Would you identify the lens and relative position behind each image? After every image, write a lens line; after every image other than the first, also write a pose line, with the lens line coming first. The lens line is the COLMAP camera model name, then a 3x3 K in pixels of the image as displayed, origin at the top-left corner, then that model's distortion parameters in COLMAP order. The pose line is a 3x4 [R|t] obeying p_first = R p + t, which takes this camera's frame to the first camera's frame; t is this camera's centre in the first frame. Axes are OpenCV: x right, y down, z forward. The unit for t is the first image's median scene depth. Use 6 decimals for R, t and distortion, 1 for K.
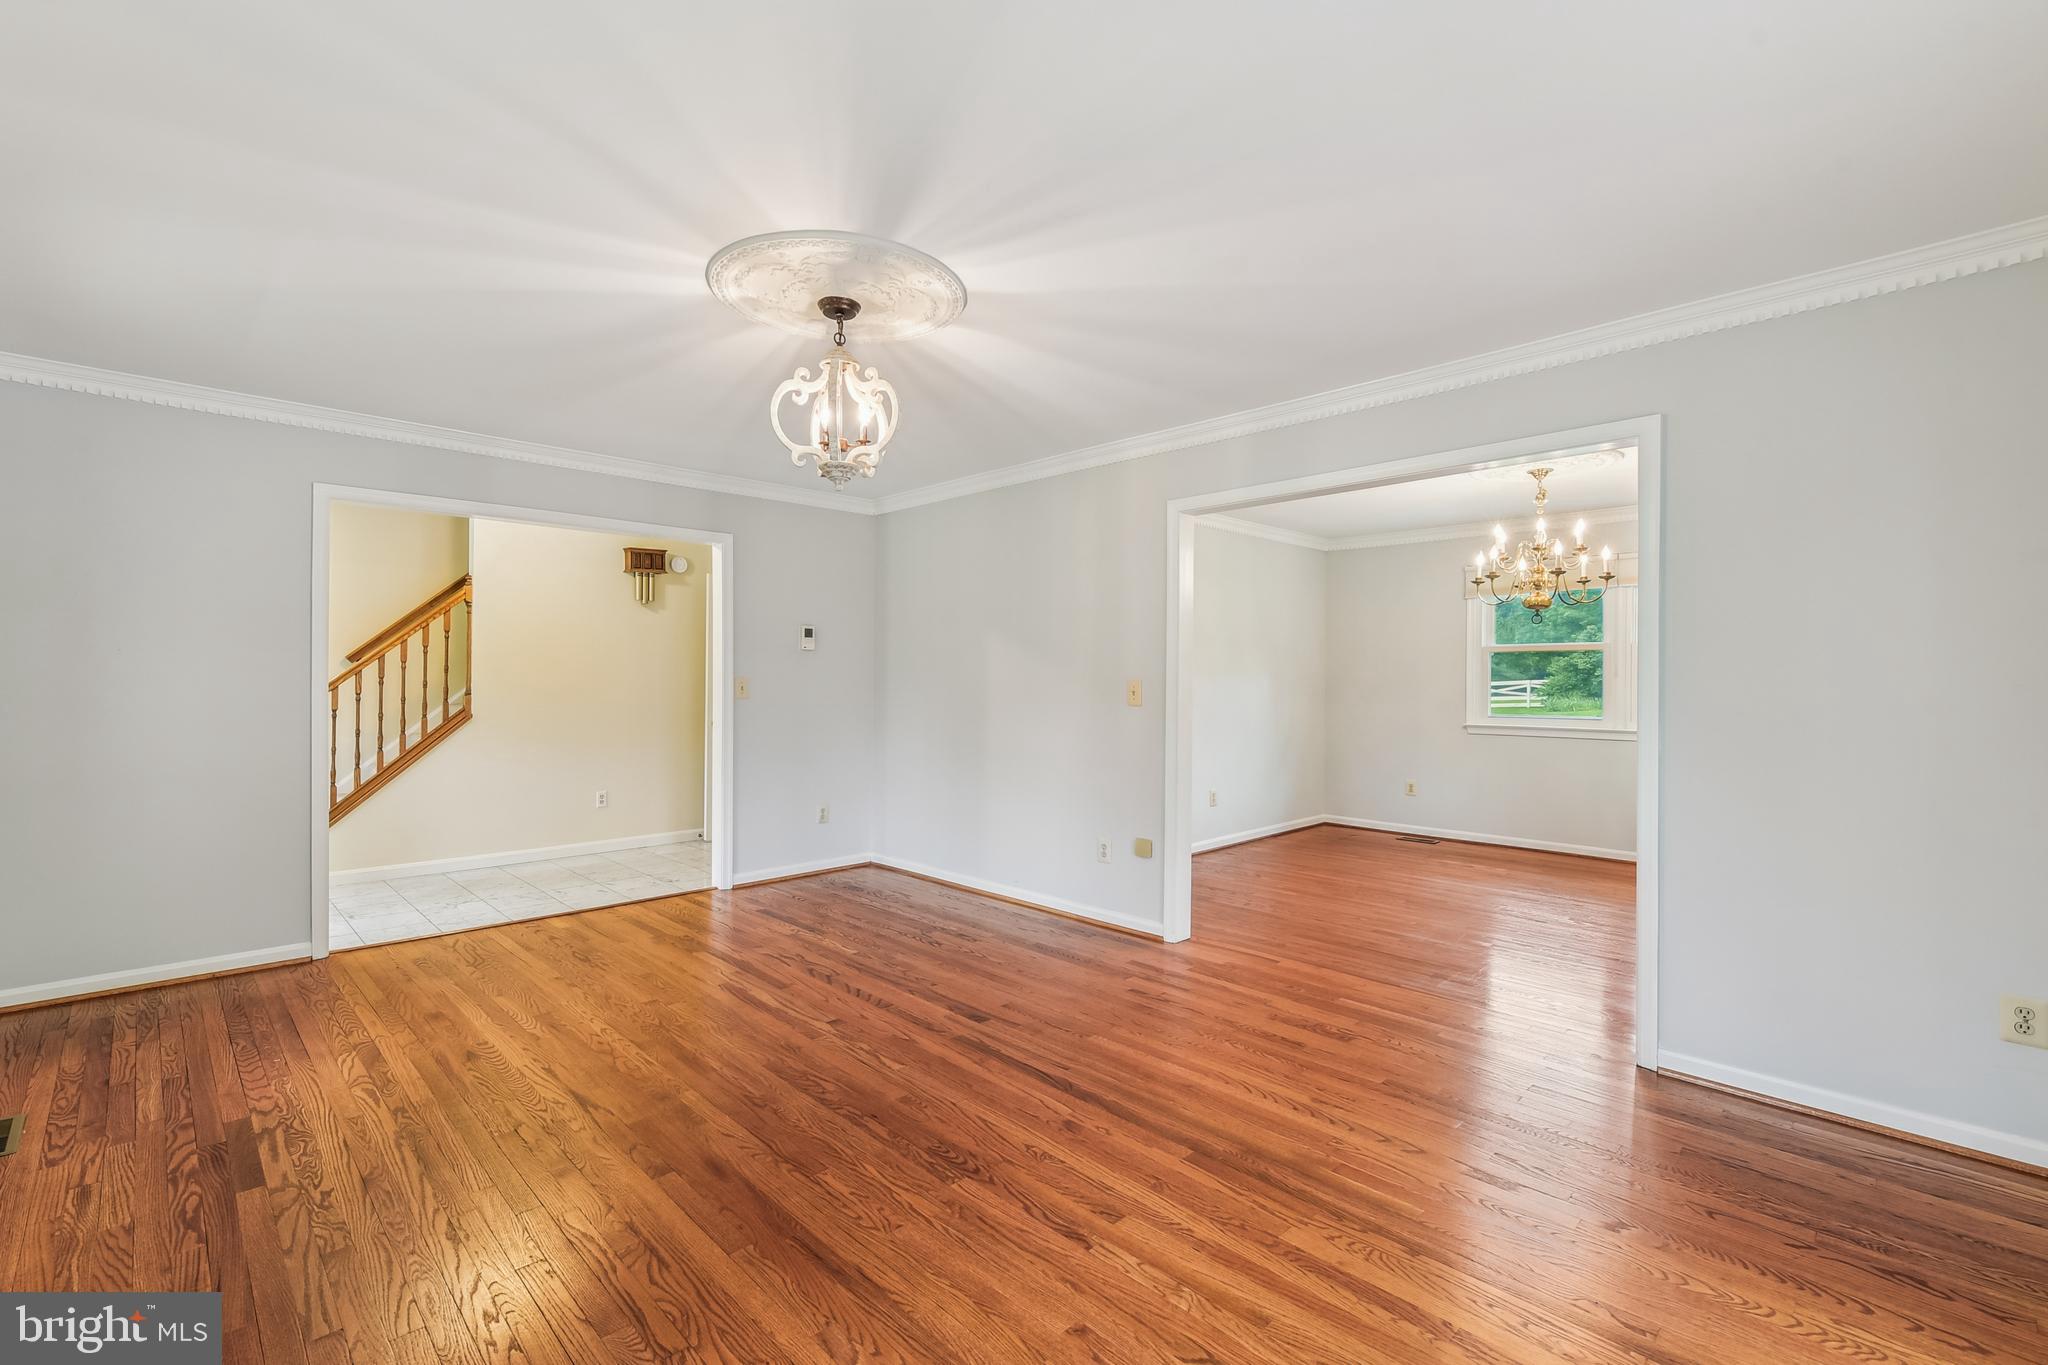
lens RADIAL K [[898.7, 0, 1021.3], [0, 898.7, 682.0], [0, 0, 1]] dist [0.004380, -0.000146]
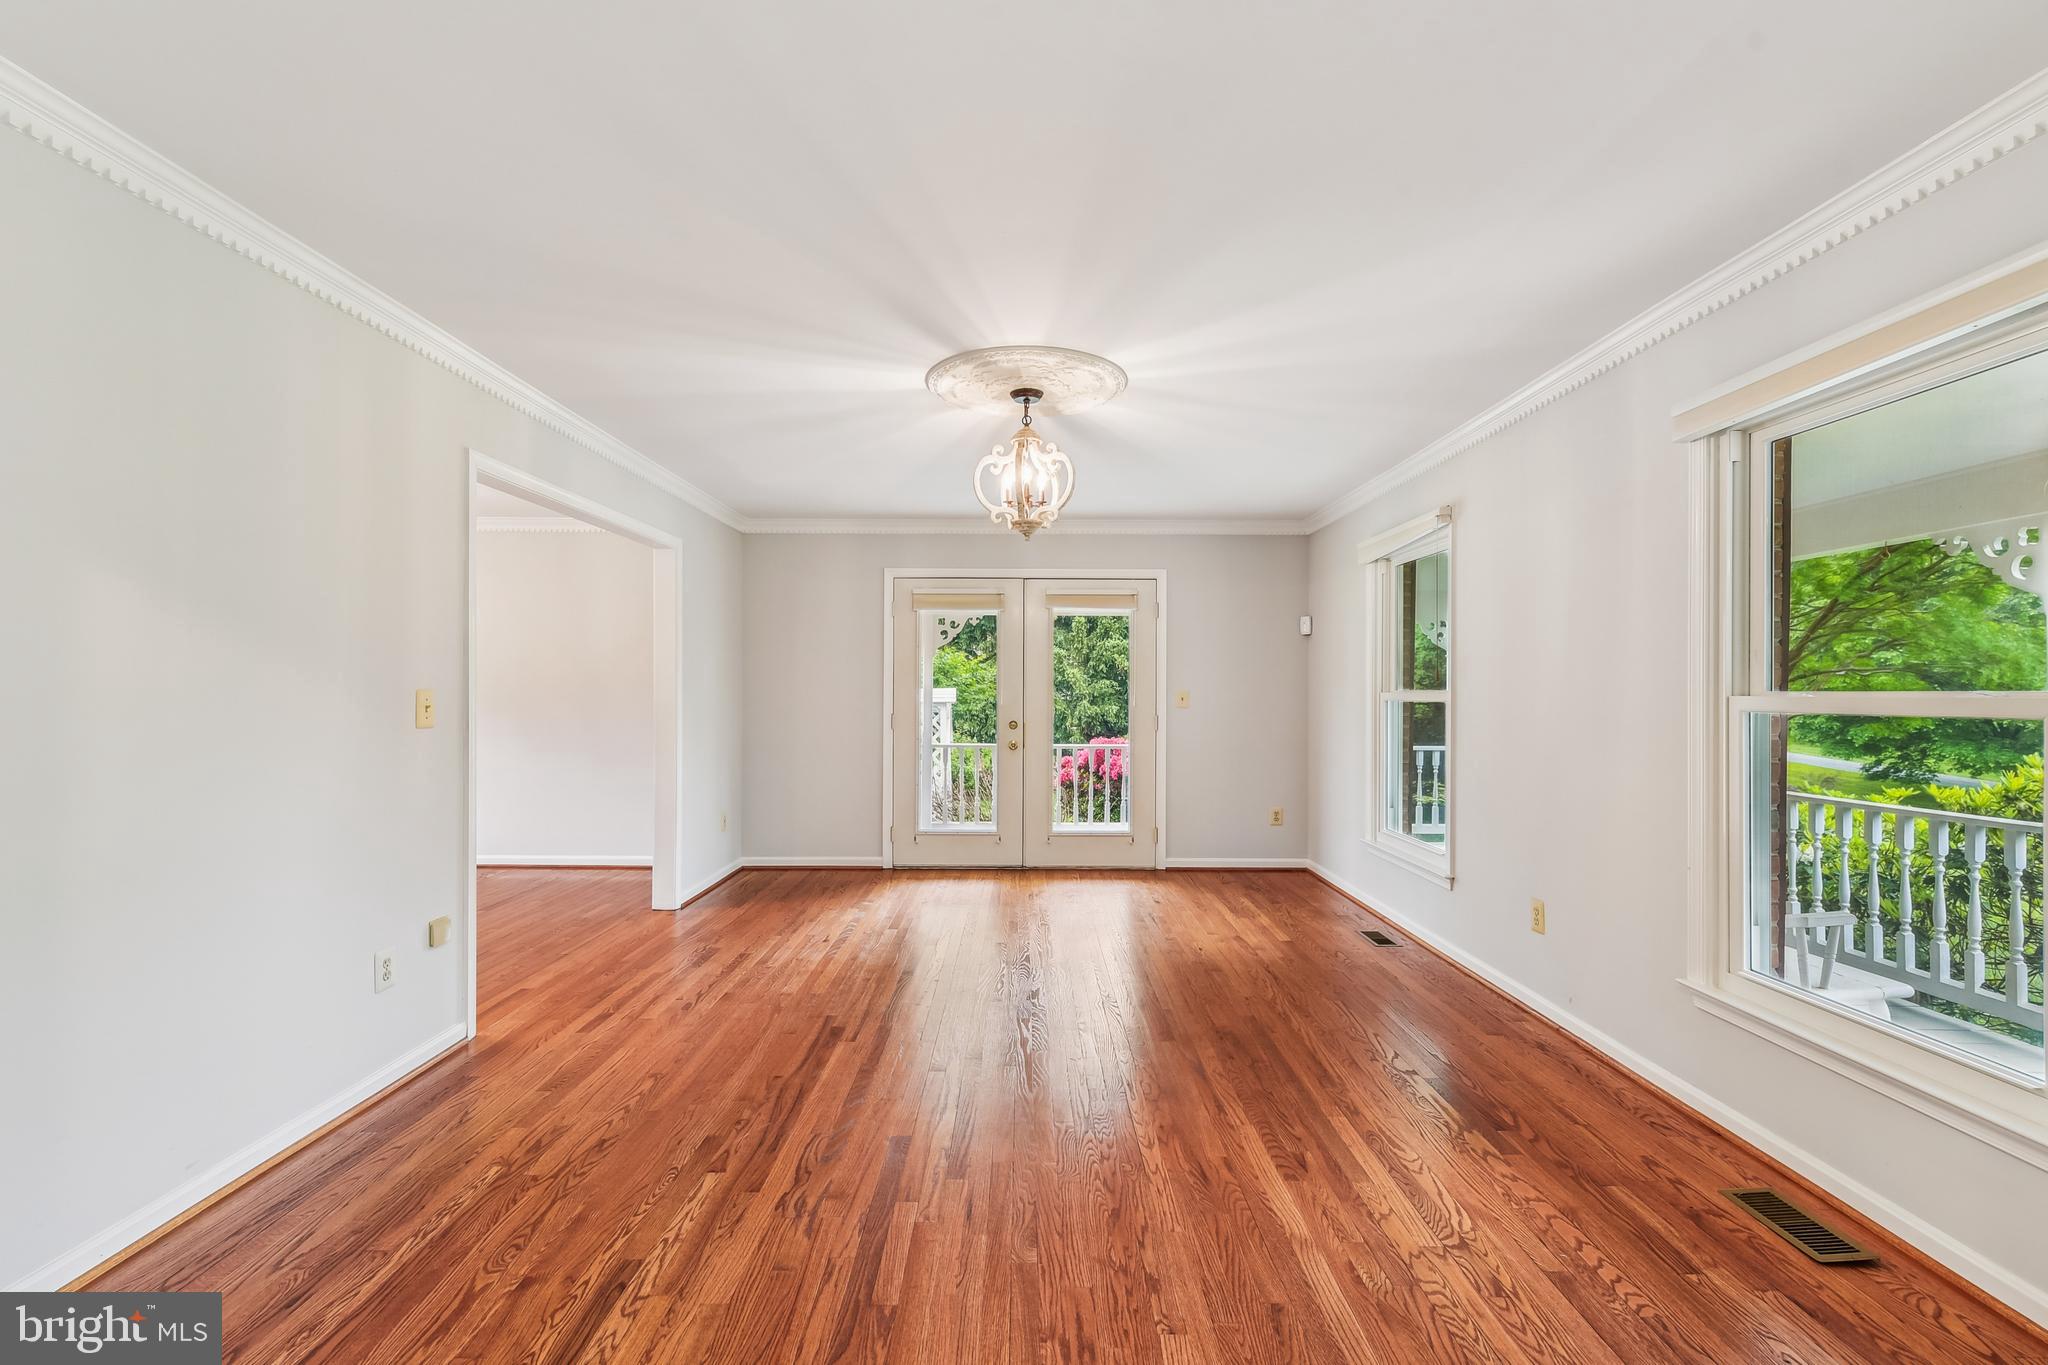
lens RADIAL K [[898.7, 0, 1021.7], [0, 898.7, 684.5], [0, 0, 1]] dist [0.004380, -0.000146]
pose [[-0.718025, -0.001901, 0.696014, -0.733056], [-0.004515, 0.999988, -0.001927, -0.007817], [-0.696002, -0.004526, -0.718025, 1.297576]]
